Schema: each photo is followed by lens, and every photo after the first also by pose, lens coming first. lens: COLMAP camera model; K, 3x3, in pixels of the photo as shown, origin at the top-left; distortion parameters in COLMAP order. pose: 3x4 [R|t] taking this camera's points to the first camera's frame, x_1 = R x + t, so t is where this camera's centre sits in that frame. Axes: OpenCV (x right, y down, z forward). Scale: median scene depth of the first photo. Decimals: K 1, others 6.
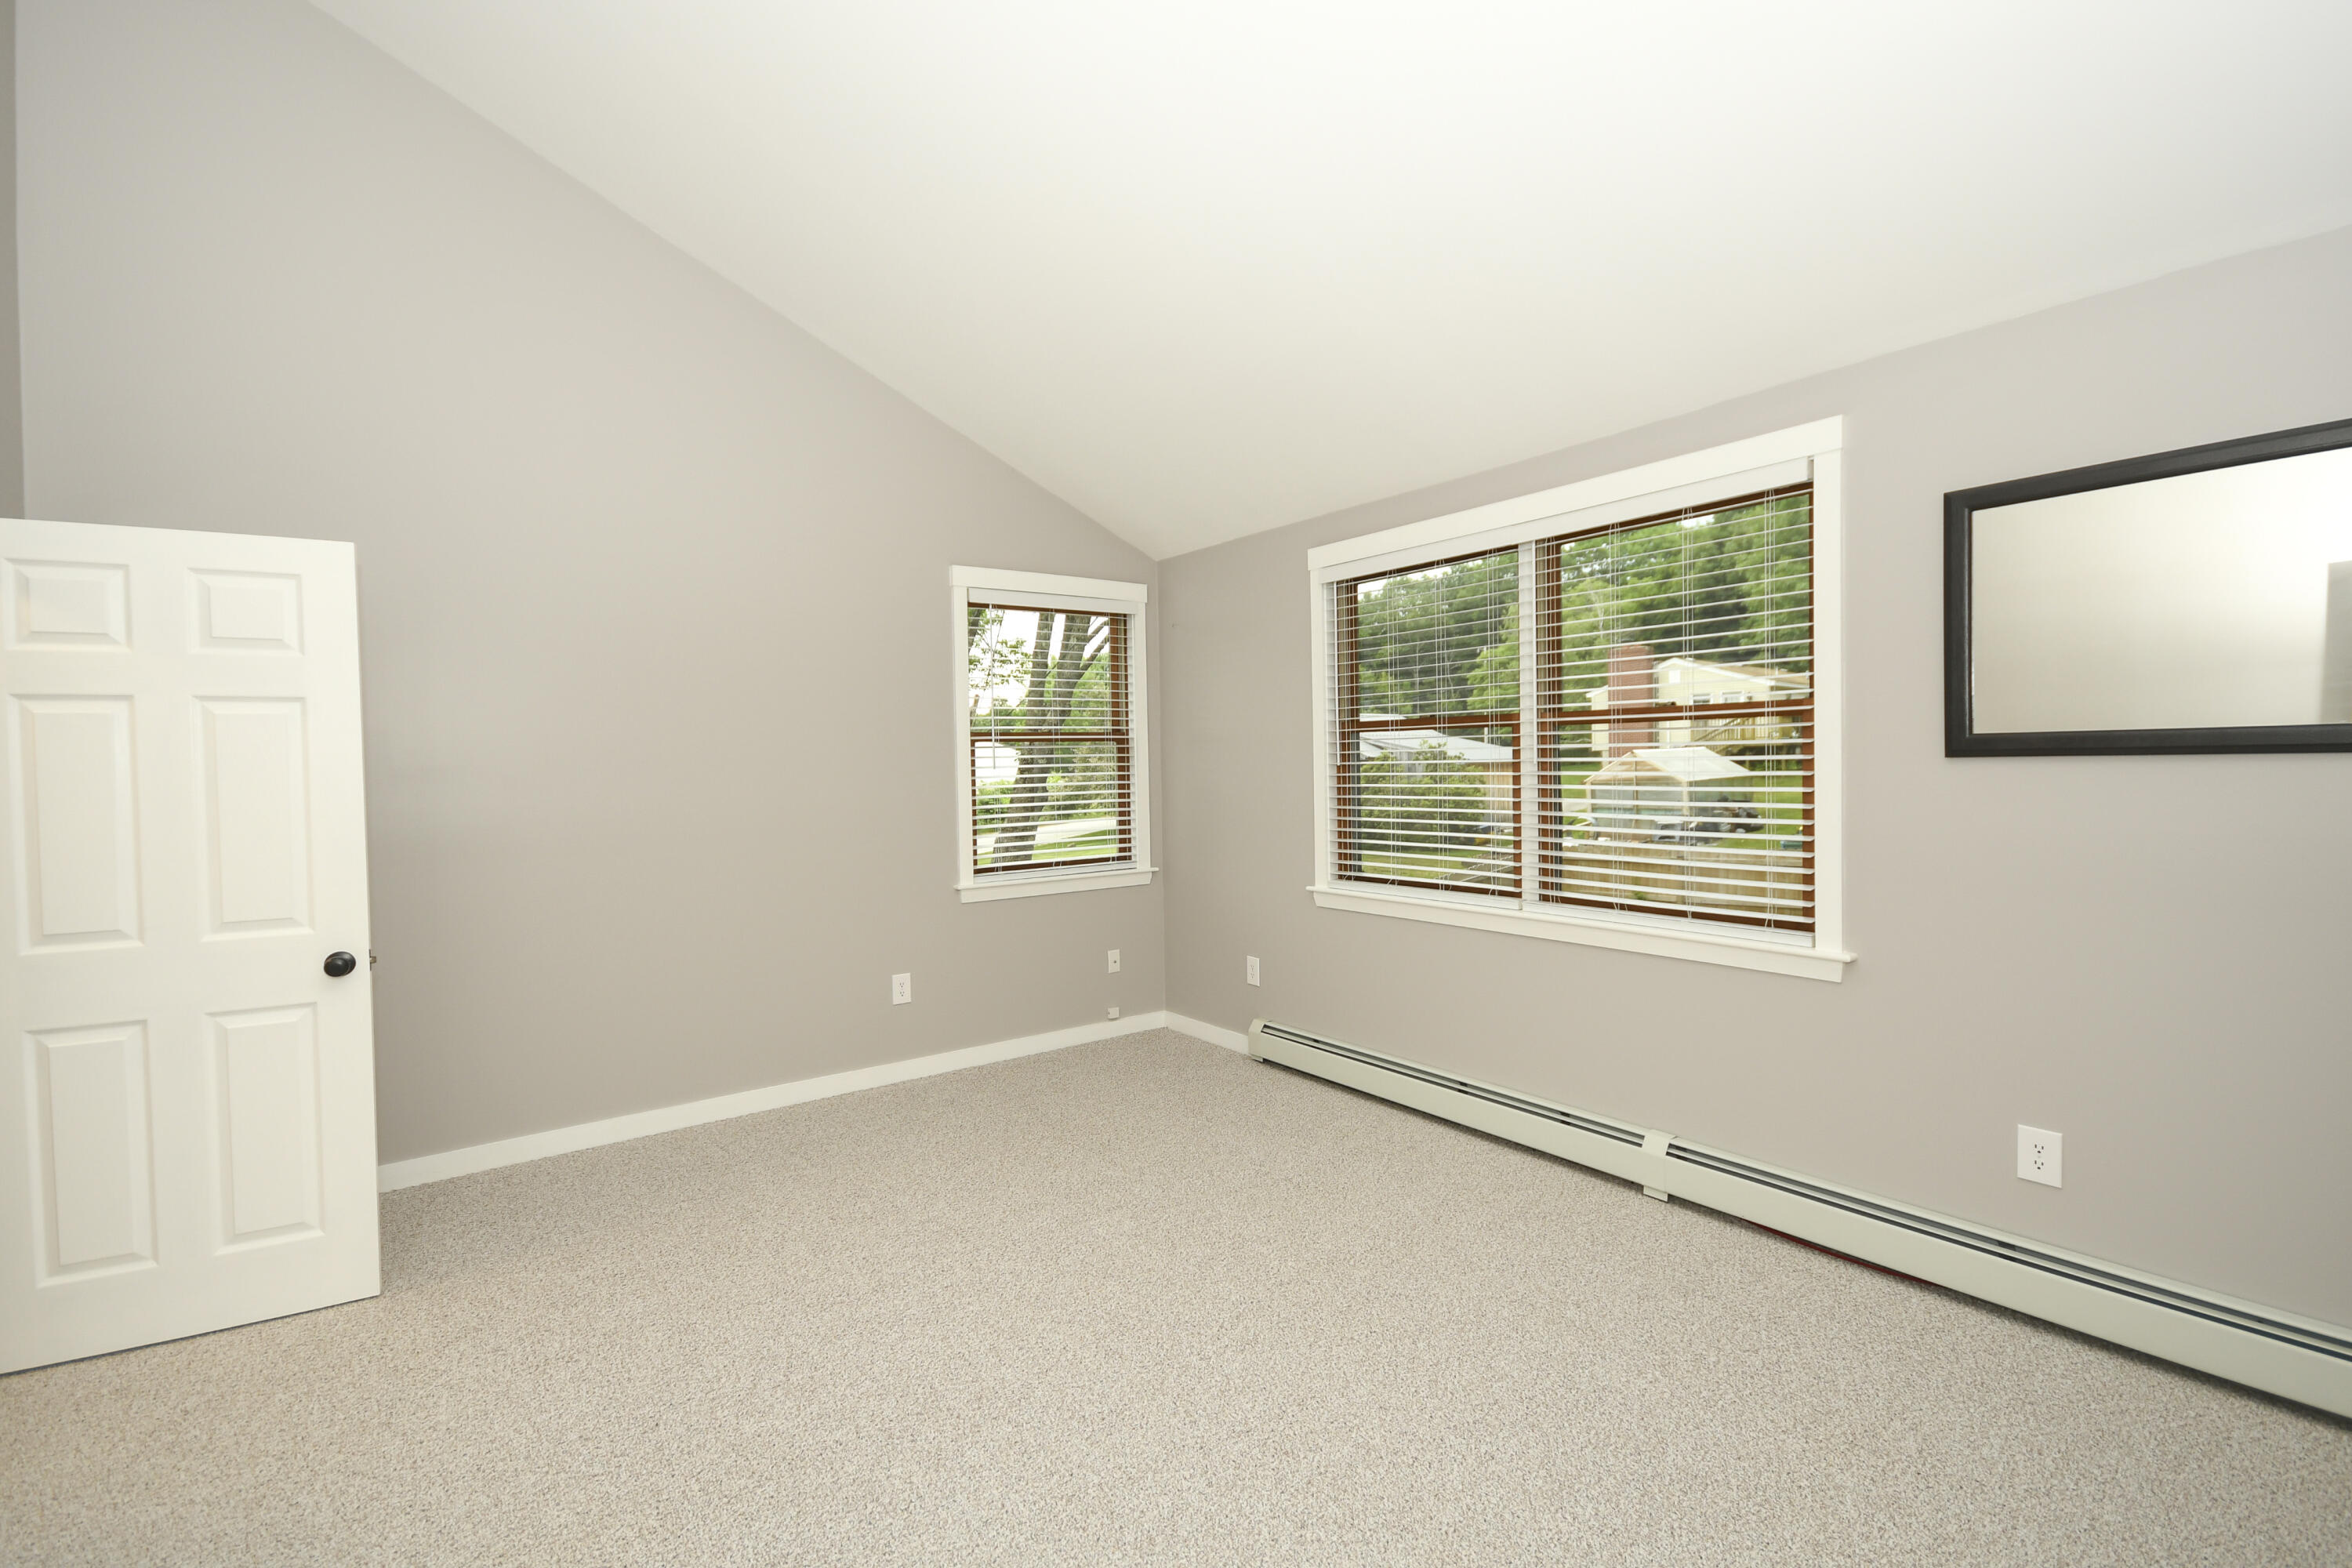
lens RADIAL K [[1030.2, 0, 1164.4], [0, 1030.2, 784.5], [0, 0, 1]] dist [0.027058, -0.014895]
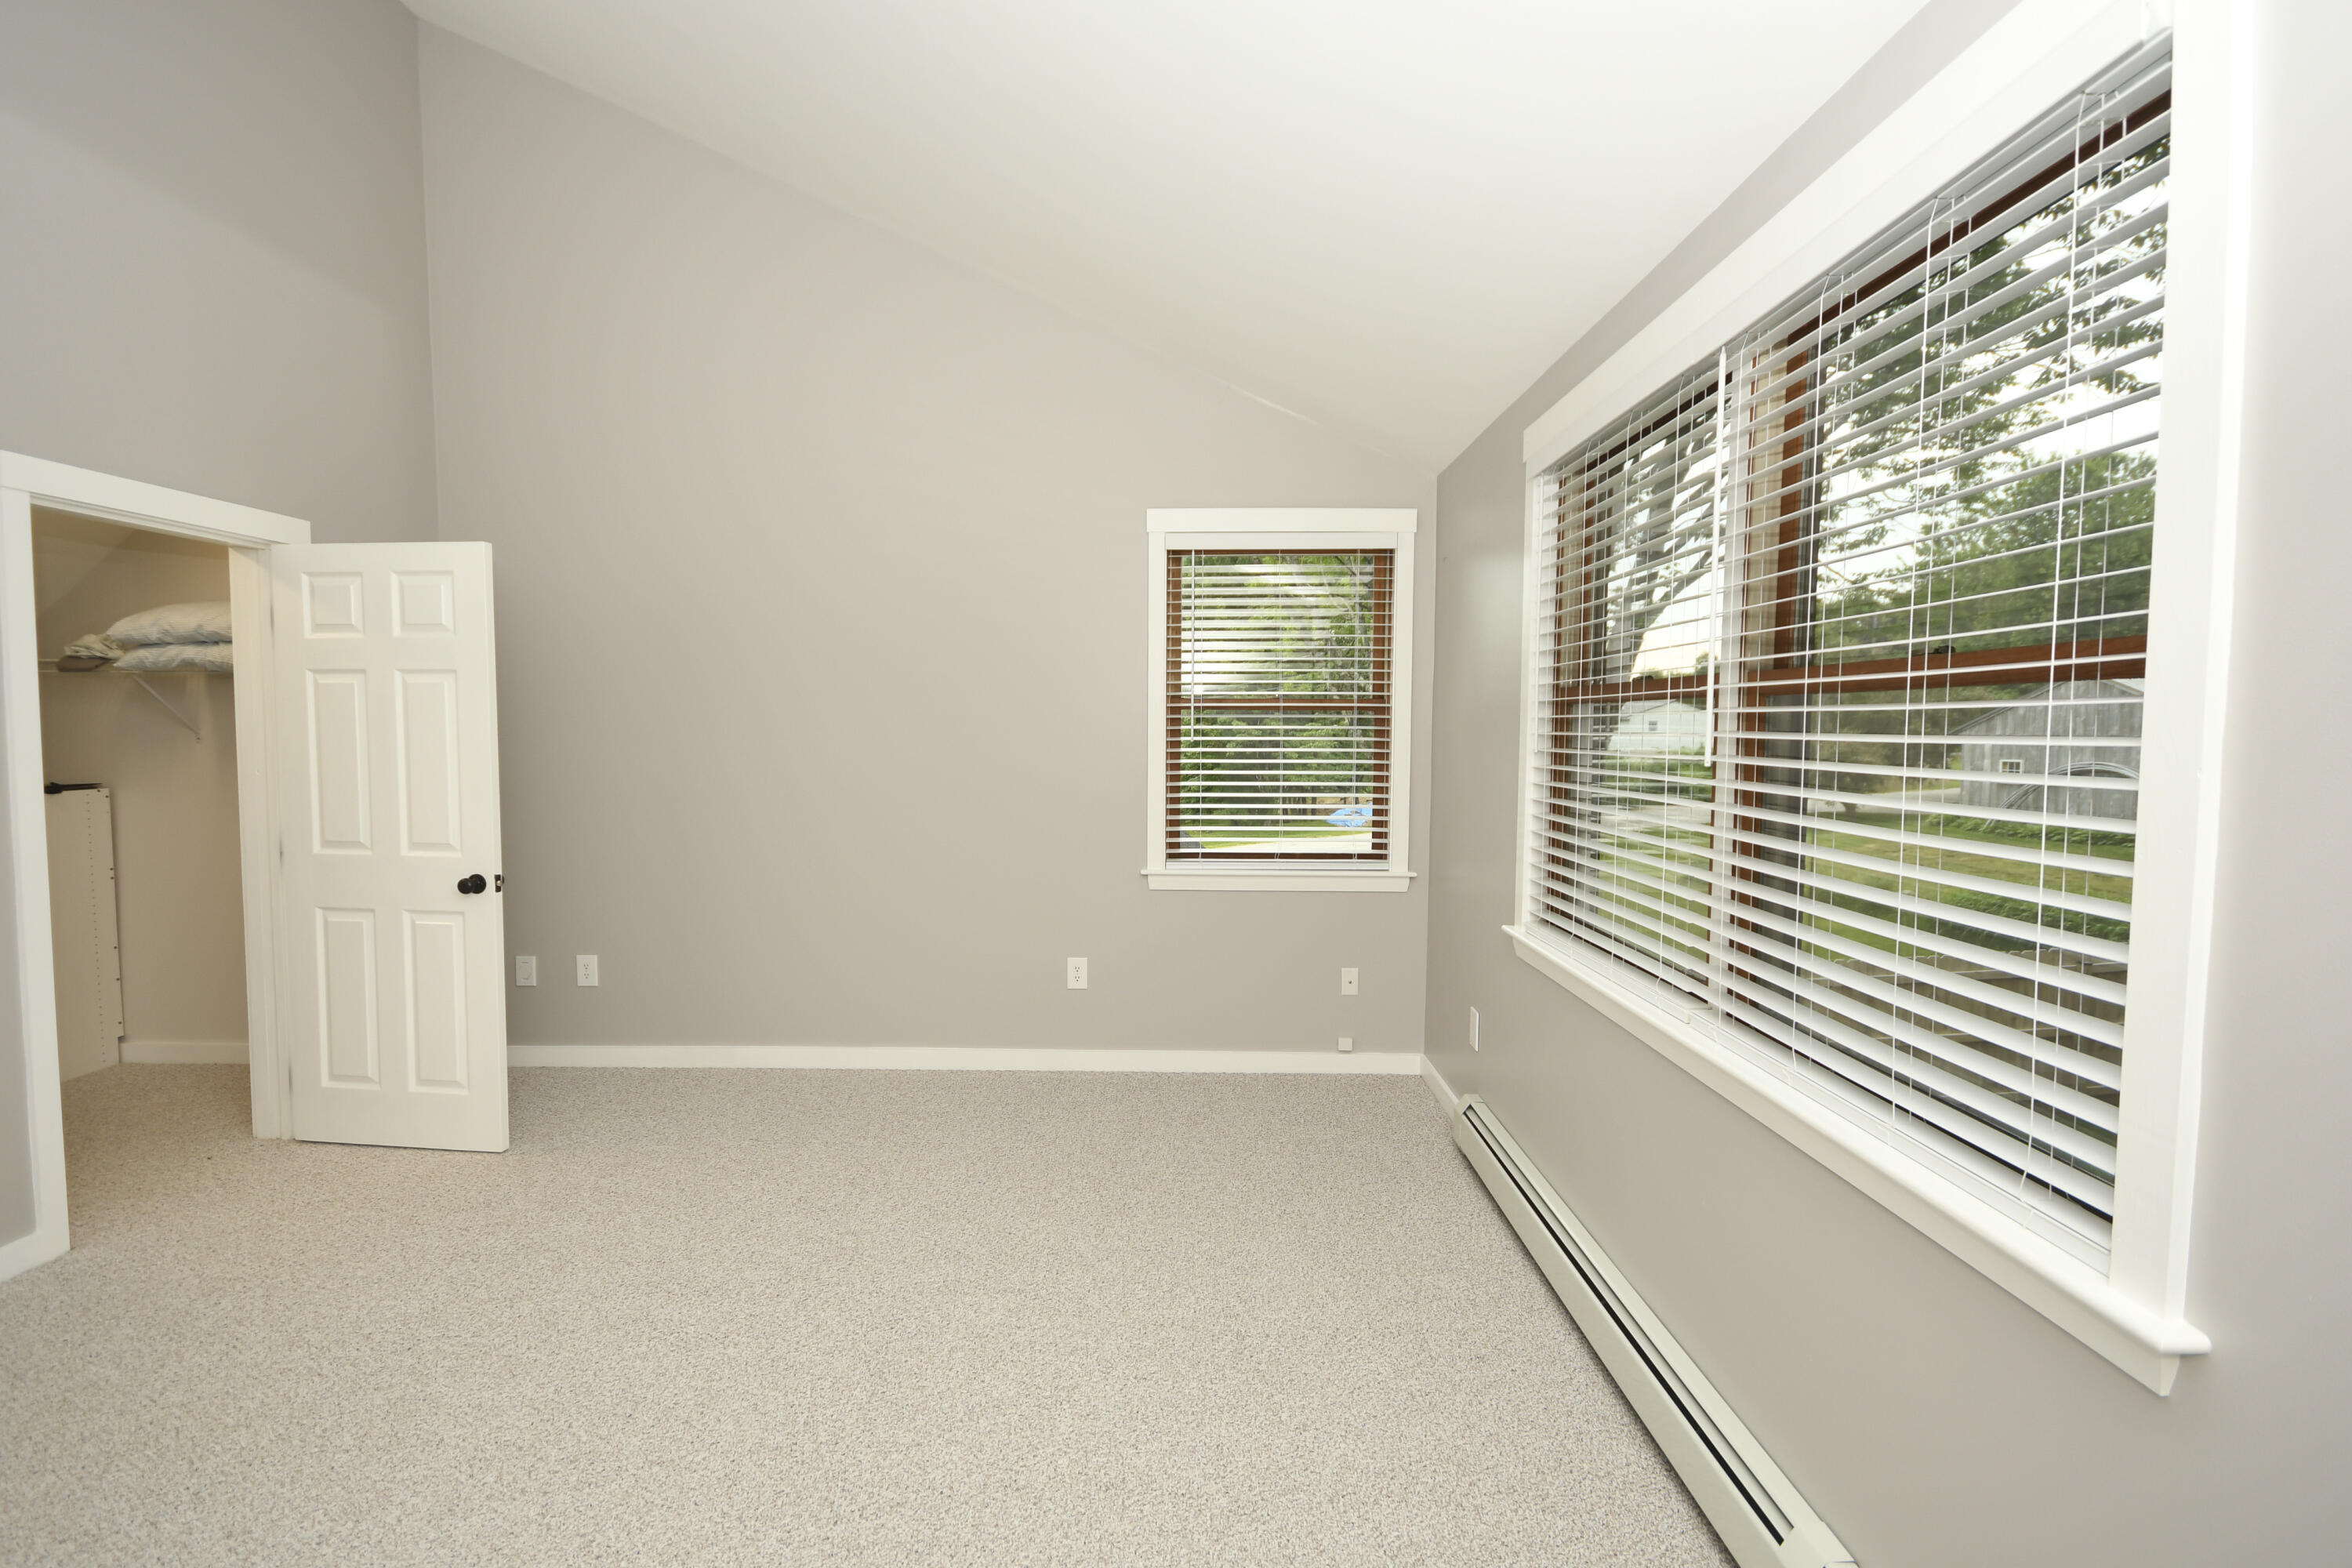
lens RADIAL K [[1021.2, 0, 1171.0], [0, 1021.2, 789.3], [0, 0, 1]] dist [-0.001158, 0.000176]
pose [[0.798106, 0.058615, -0.599659, 0.357327], [-0.034092, 0.998055, 0.052184, -0.019426], [0.601552, -0.021205, 0.798552, 0.316237]]
